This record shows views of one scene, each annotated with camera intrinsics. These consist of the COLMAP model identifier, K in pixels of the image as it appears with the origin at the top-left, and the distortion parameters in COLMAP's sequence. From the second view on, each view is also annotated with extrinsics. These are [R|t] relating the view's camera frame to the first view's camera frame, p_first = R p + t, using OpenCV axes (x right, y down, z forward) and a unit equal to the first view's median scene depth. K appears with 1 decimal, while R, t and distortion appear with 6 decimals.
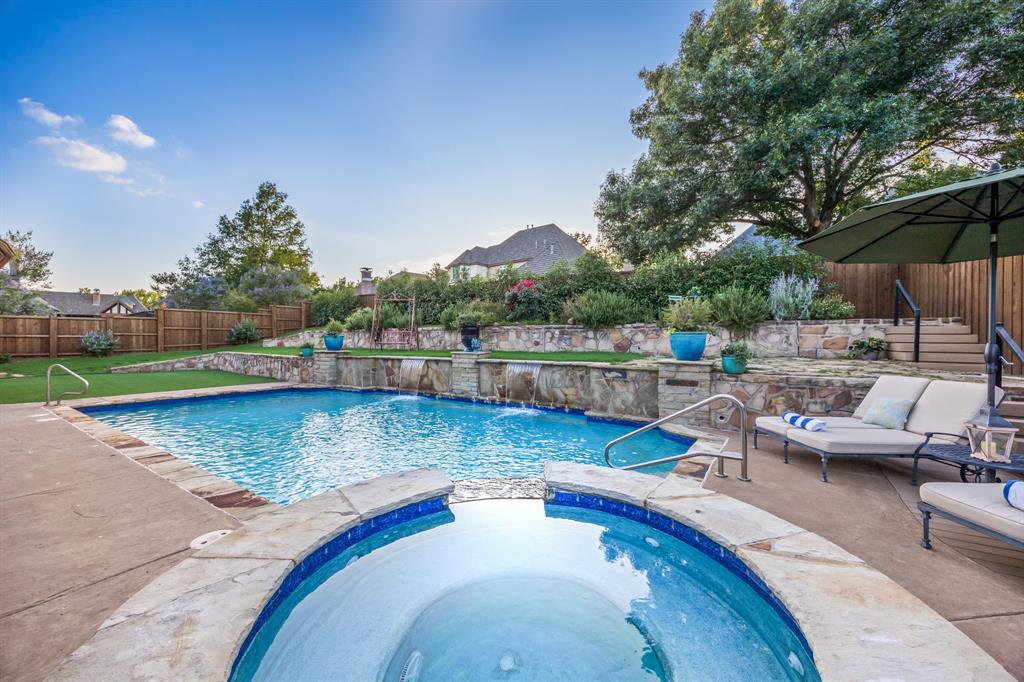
lens RADIAL K [[391.3, 0, 517.0], [0, 391.3, 339.5], [0, 0, 1]] dist [-0.000591, -0.000064]
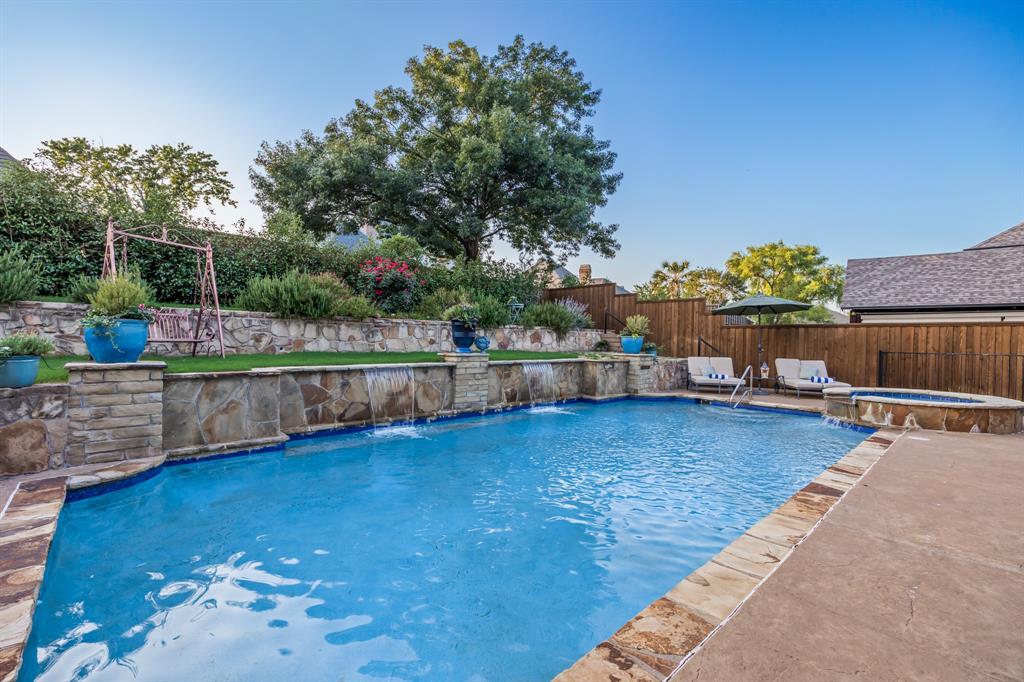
lens RADIAL K [[447.1, 0, 512.1], [0, 447.1, 348.2], [0, 0, 1]] dist [-0.020158, 0.000109]
pose [[0.242392, -0.014685, 0.970067, -0.931587], [-0.016464, 0.999679, 0.019247, 0.002140], [-0.970039, -0.020637, 0.242073, 0.664837]]
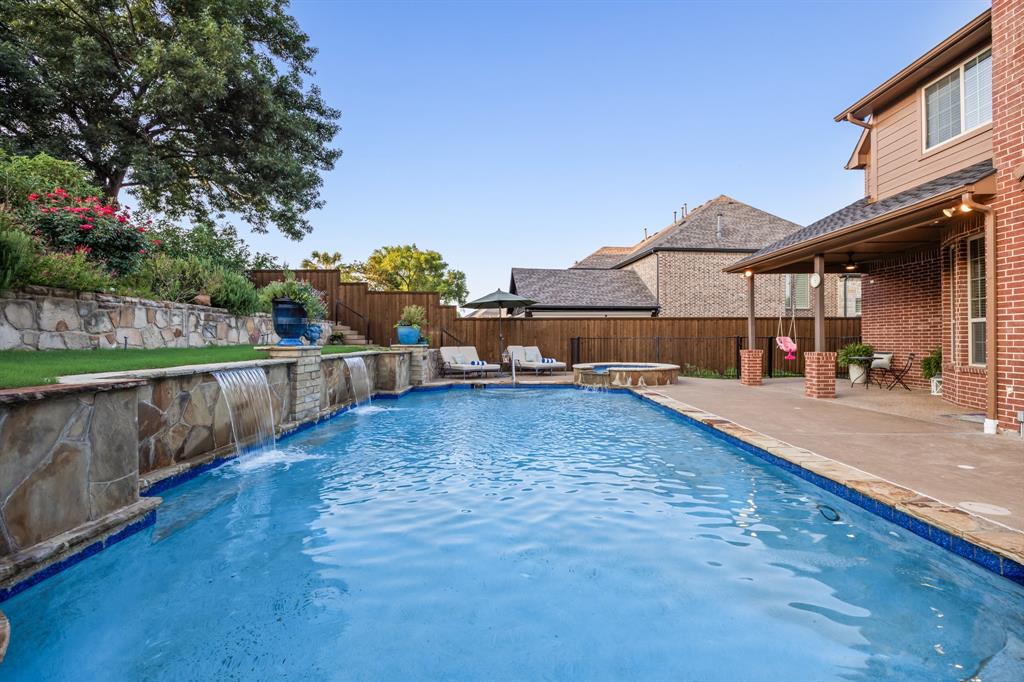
lens RADIAL K [[463.4, 0, 512.0], [0, 463.4, 341.0], [0, 0, 1]] dist [-0.001068, -0.000194]
pose [[-0.539496, -0.002712, 0.841984, -0.856526], [0.001157, 0.999991, 0.003962, 0.020394], [-0.841988, 0.003112, -0.539488, 1.057821]]
